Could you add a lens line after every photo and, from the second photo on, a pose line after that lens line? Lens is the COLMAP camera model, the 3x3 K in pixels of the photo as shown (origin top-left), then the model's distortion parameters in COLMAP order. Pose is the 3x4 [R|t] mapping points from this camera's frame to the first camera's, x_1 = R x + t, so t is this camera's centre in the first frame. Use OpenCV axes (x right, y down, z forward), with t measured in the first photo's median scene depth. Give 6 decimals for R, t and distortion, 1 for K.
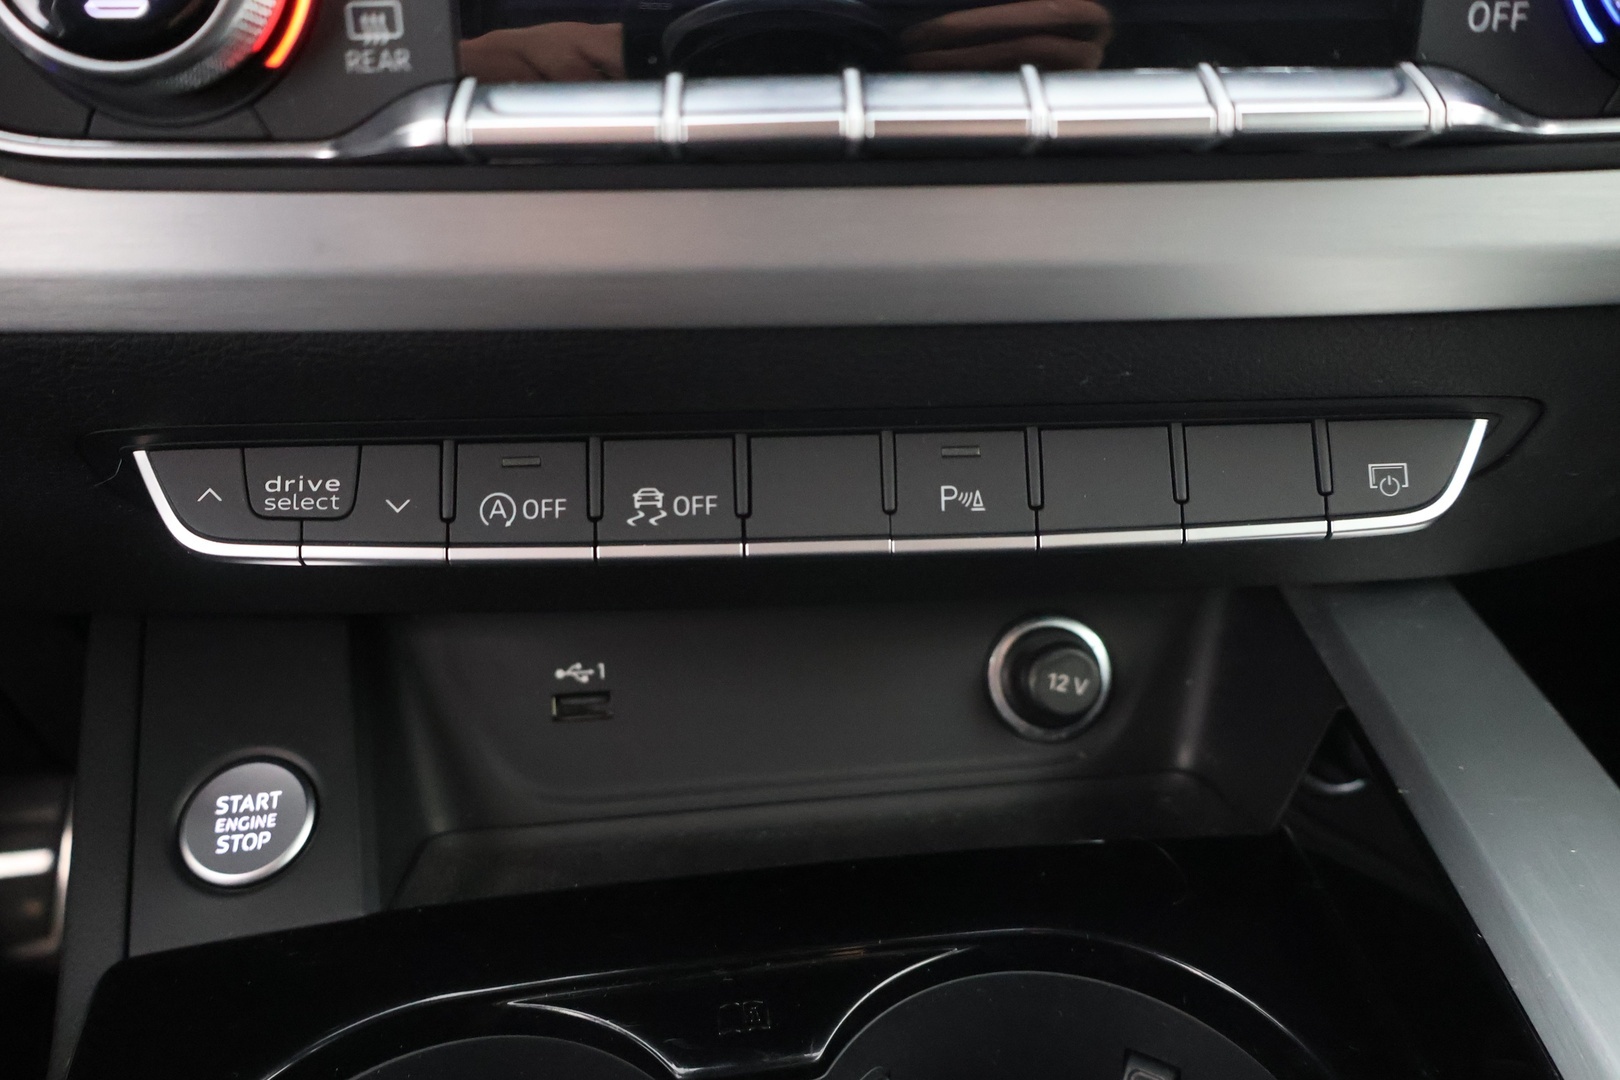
lens RADIAL K [[1370.0, 0, 808.6], [0, 1370.0, 534.0], [0, 0, 1]] dist [-0.016326, 0.039065]
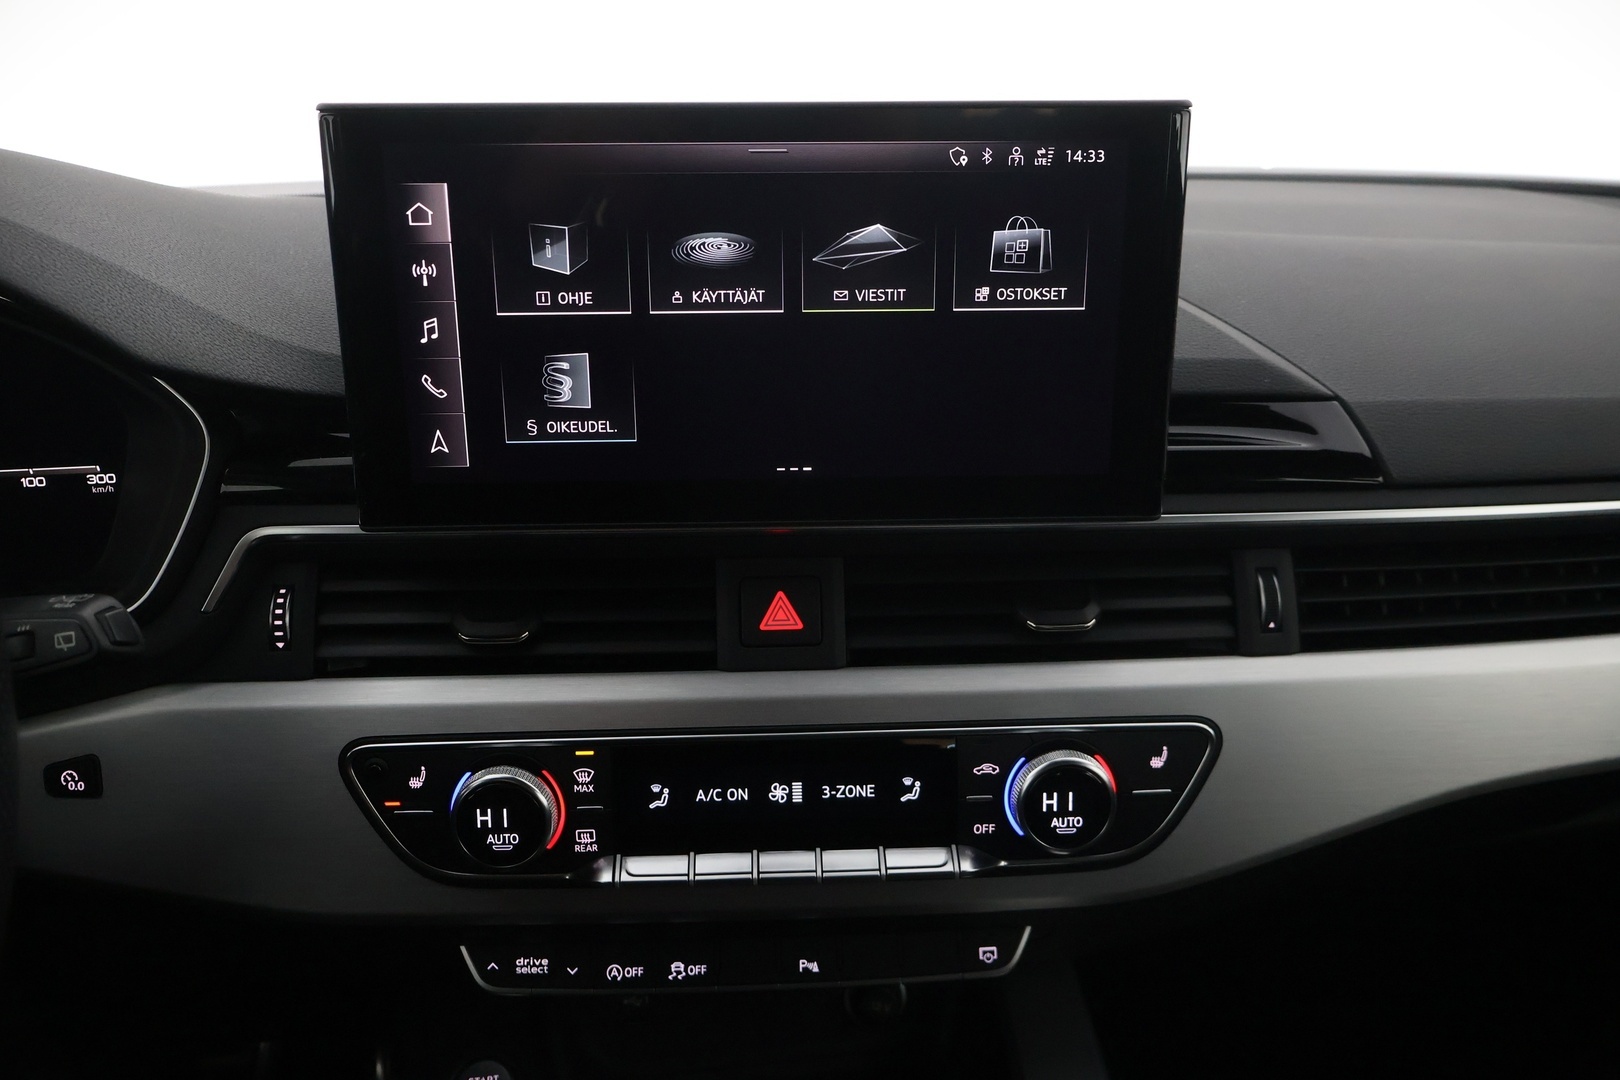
lens RADIAL K [[1370.0, 0, 809.7], [0, 1370.0, 542.5], [0, 0, 1]] dist [-0.016326, 0.039065]
pose [[0.999881, -0.003584, 0.014993, 0.080288], [0.004477, 0.998190, -0.059970, -0.620031], [-0.014751, 0.060030, 0.998088, -1.429281]]
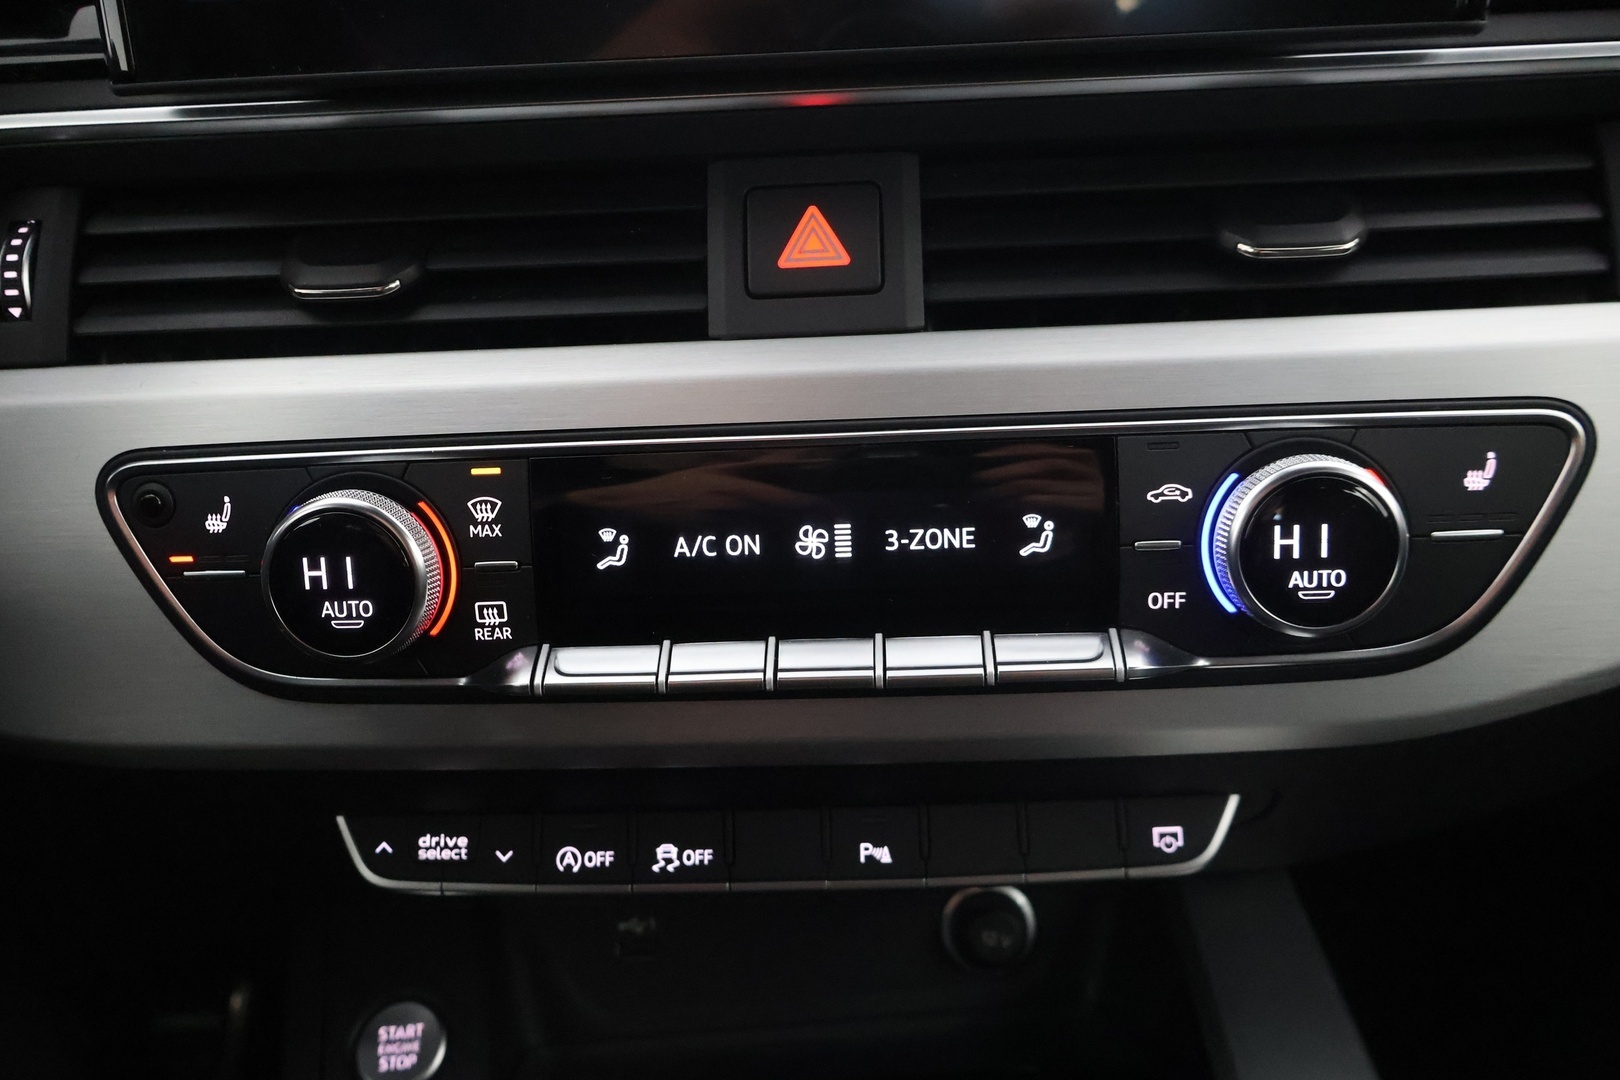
lens RADIAL K [[1370.0, 0, 806.3], [0, 1370.0, 536.9], [0, 0, 1]] dist [-0.016326, 0.039065]
pose [[0.996841, -0.013248, -0.078308, 0.158437], [0.008079, 0.997789, -0.065967, -0.271254], [0.079009, 0.065126, 0.994744, -0.510526]]
